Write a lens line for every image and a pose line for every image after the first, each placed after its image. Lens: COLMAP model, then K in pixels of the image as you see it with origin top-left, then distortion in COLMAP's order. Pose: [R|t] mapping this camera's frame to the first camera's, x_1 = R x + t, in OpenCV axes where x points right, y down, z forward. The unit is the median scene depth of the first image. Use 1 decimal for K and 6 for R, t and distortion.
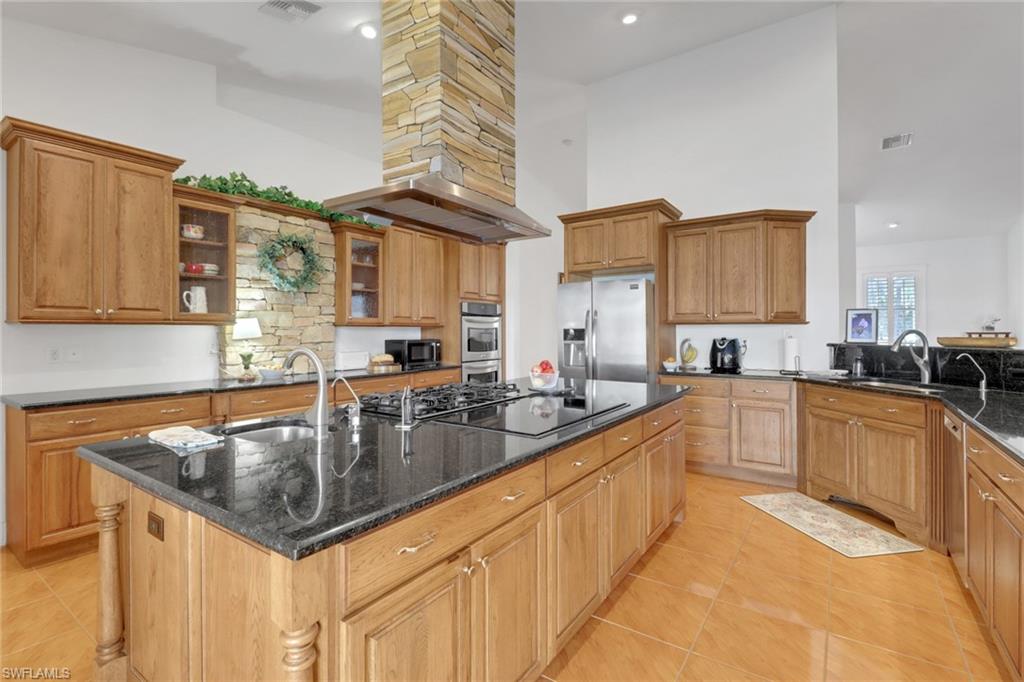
lens RADIAL K [[472.6, 0, 510.0], [0, 472.6, 333.9], [0, 0, 1]] dist [-0.001395, -0.004473]
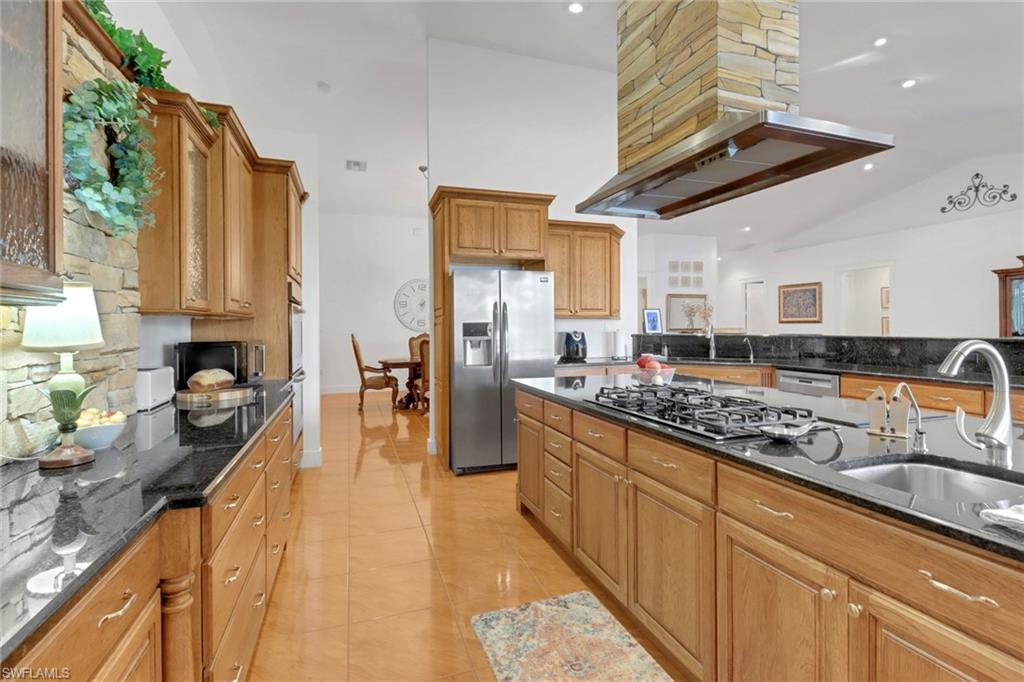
lens RADIAL K [[477.5, 0, 508.0], [0, 477.5, 331.4], [0, 0, 1]] dist [0.001176, -0.000384]
pose [[0.598380, -0.010044, 0.801150, -0.744800], [0.011576, 0.999925, 0.003891, 0.003175], [-0.801129, 0.006946, 0.598451, 0.604534]]
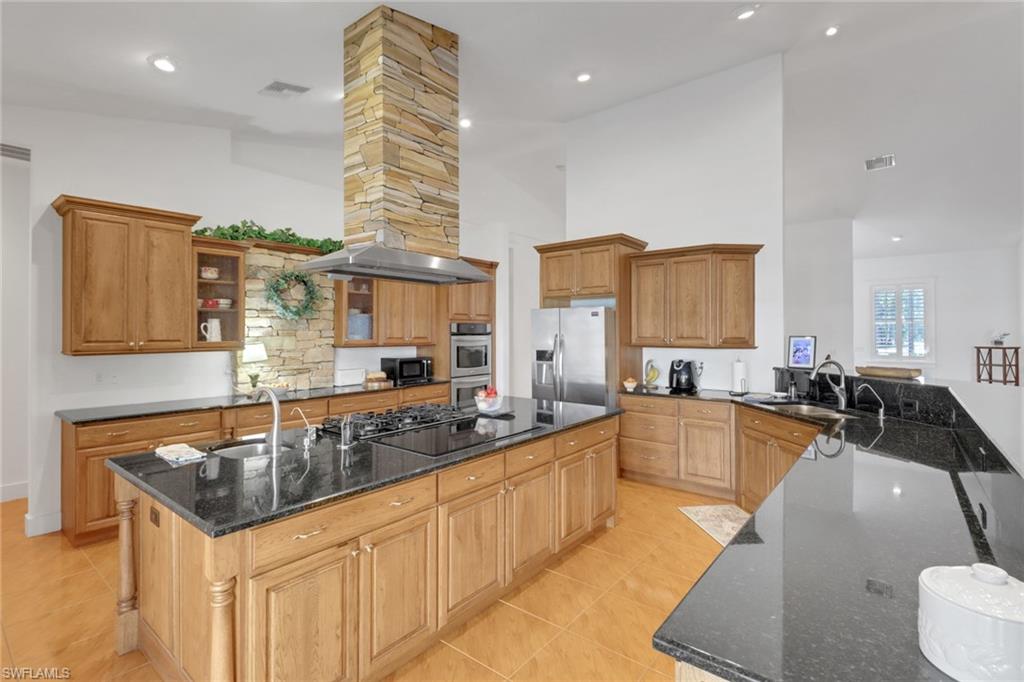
lens RADIAL K [[472.6, 0, 506.6], [0, 472.6, 335.4], [0, 0, 1]] dist [-0.001395, -0.004473]
pose [[0.997518, 0.001806, -0.070384, 0.179324], [-0.002053, 0.999992, -0.003440, -0.060649], [0.070378, 0.003576, 0.997514, -0.153705]]
